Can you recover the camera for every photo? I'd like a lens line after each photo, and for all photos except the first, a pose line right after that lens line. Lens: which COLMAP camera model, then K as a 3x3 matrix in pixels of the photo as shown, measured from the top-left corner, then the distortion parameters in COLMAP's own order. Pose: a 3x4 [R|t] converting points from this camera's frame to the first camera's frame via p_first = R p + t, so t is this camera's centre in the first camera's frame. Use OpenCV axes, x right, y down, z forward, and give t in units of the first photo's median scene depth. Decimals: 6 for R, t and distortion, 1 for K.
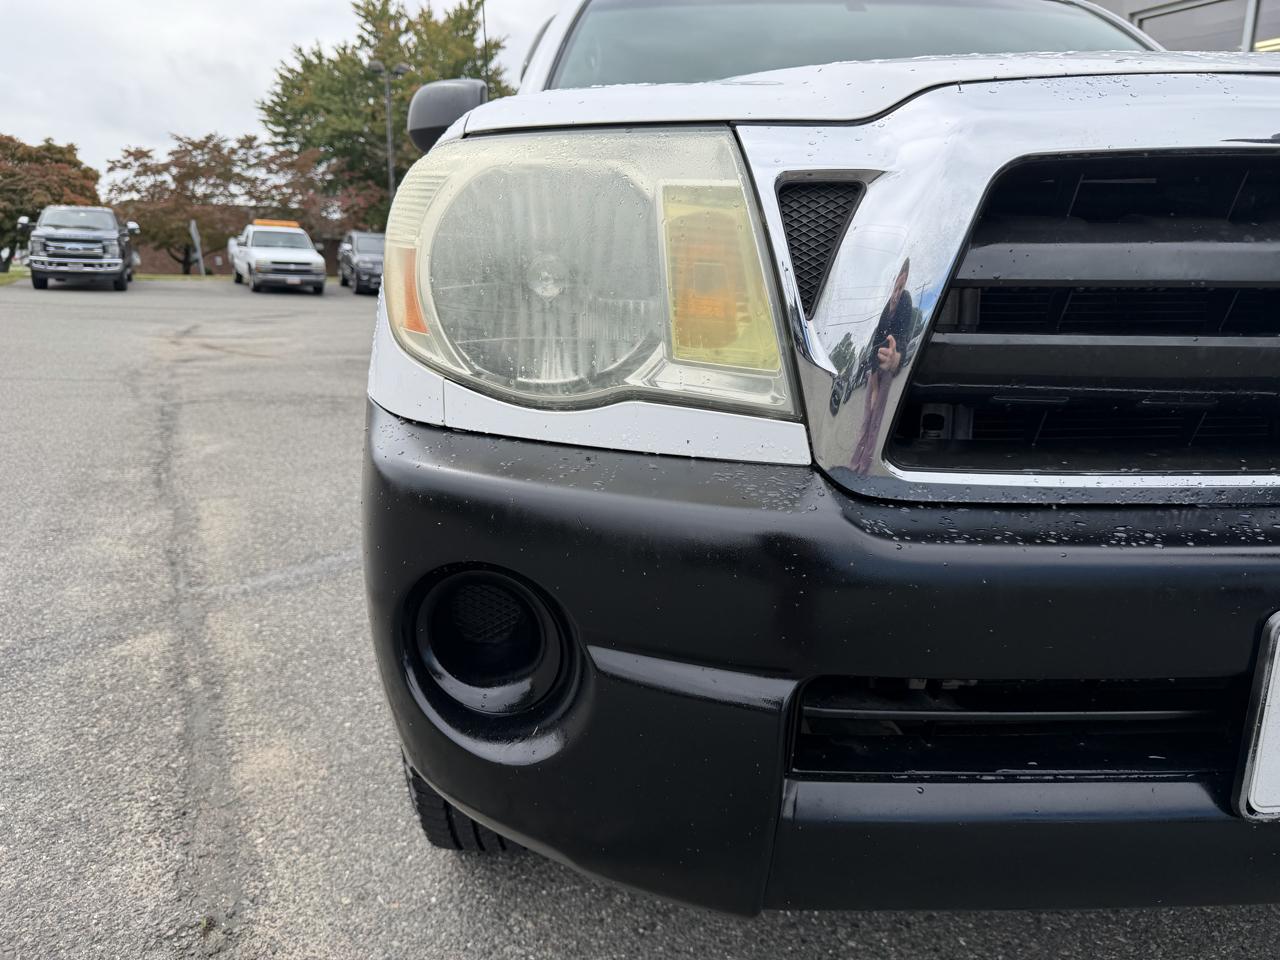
lens RADIAL K [[918.7, 0, 635.3], [0, 918.7, 471.3], [0, 0, 1]] dist [-0.003195, -0.005819]
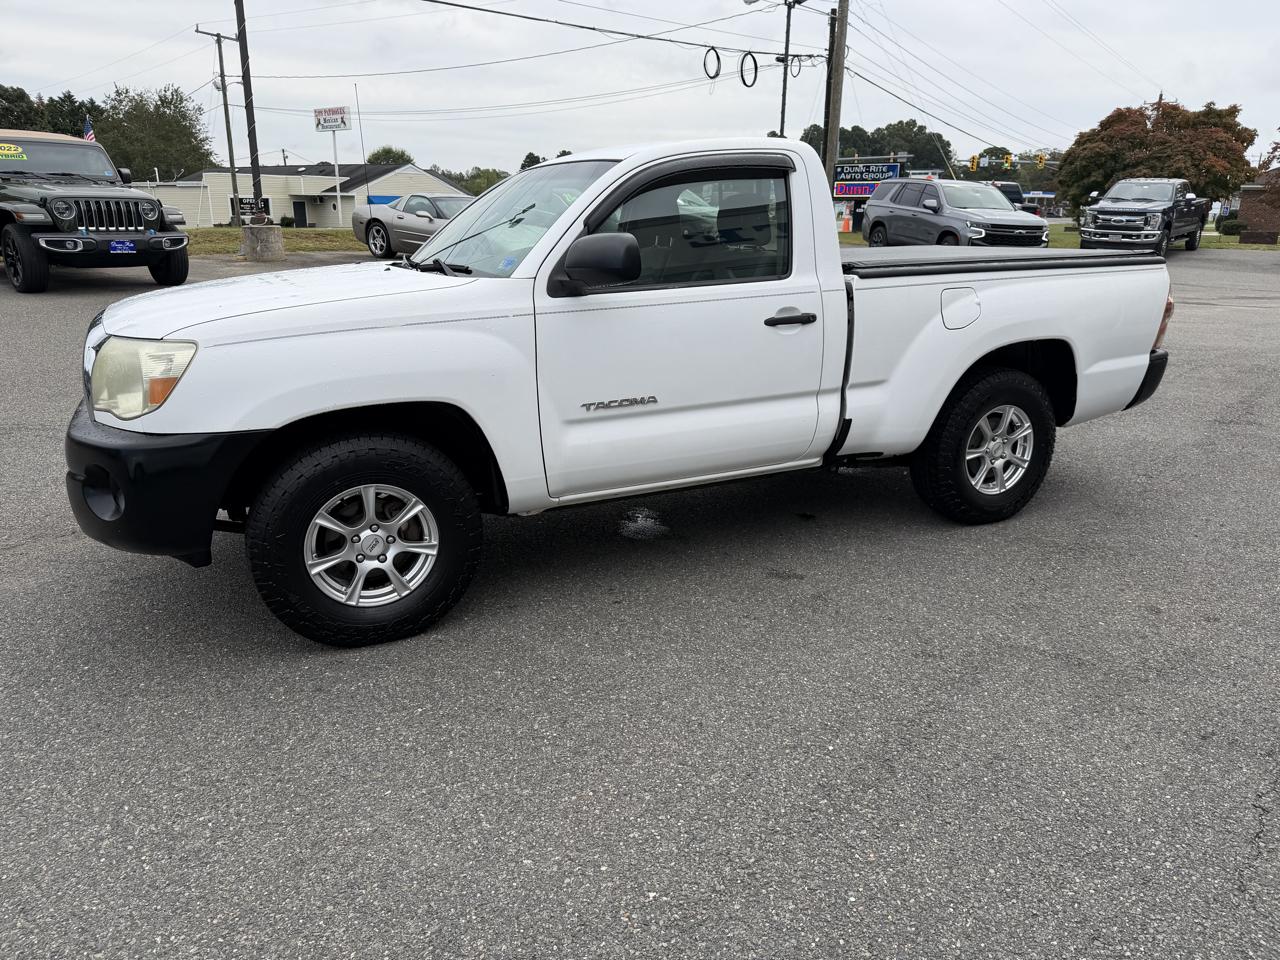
lens RADIAL K [[912.8, 0, 642.7], [0, 912.8, 480.4], [0, 0, 1]] dist [0.029369, -0.035230]
pose [[0.397057, 0.250895, -0.882835, 0.120766], [-0.199072, 0.962553, 0.184017, -0.019695], [0.895944, 0.102682, 0.432134, 0.029961]]
